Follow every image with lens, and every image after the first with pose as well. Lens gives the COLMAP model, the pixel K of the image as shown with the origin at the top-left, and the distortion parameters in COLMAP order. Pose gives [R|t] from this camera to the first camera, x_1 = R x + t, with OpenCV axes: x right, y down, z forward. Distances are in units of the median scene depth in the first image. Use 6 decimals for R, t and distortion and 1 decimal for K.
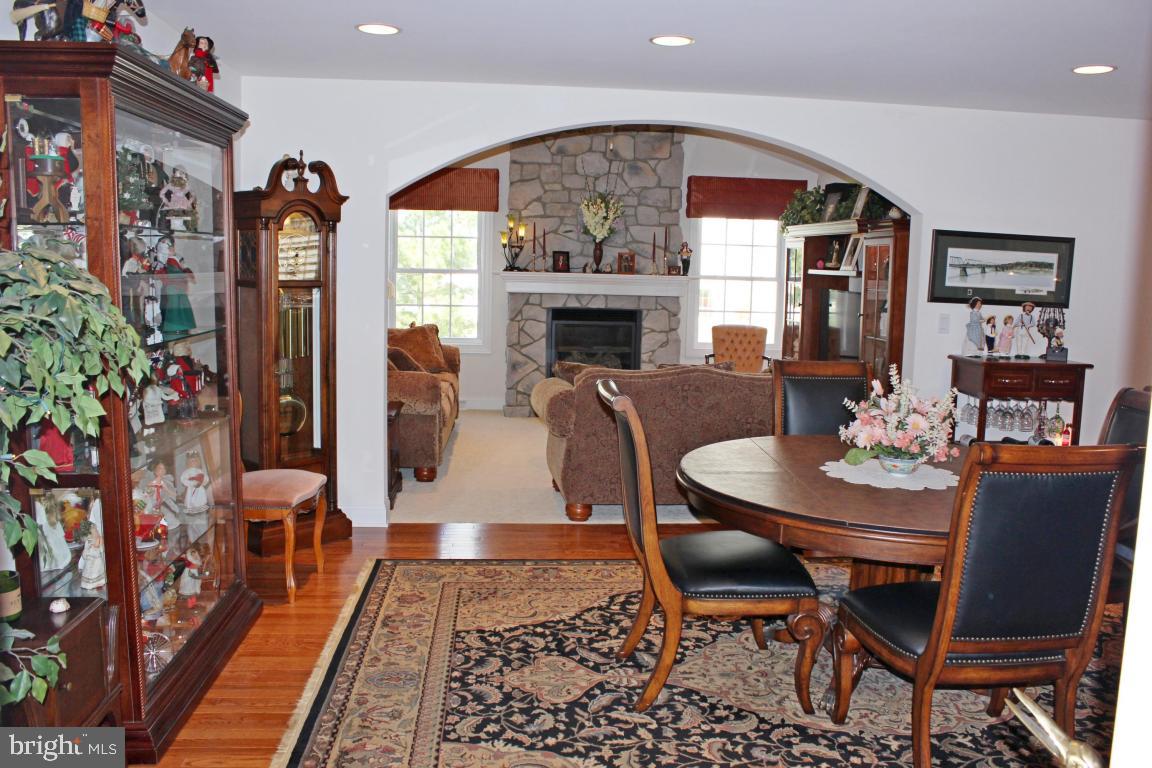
lens RADIAL K [[961.1, 0, 591.1], [0, 961.1, 382.8], [0, 0, 1]] dist [-0.176147, 0.160441]
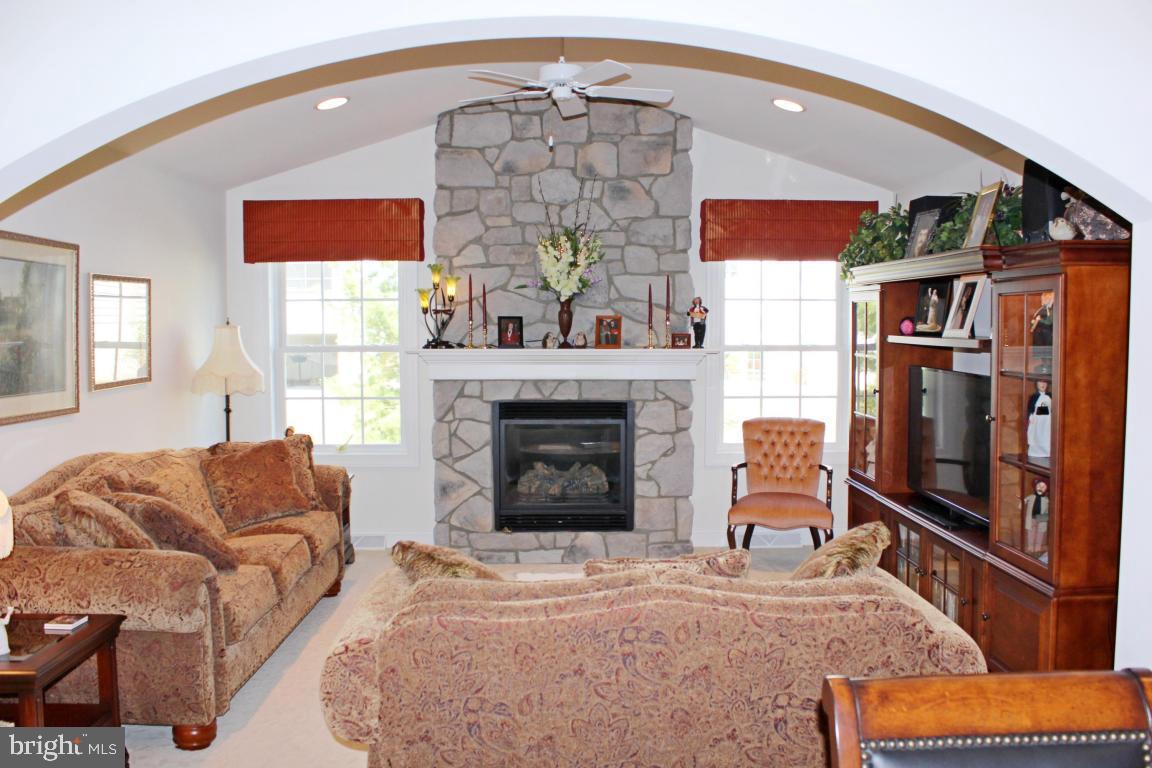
lens RADIAL K [[961.1, 0, 591.1], [0, 961.1, 382.8], [0, 0, 1]] dist [-0.176147, 0.160441]
pose [[0.997782, -0.021715, -0.062932, 0.065818], [0.017880, 0.997985, -0.060876, -0.048930], [0.064127, 0.059615, 0.996159, 0.336872]]
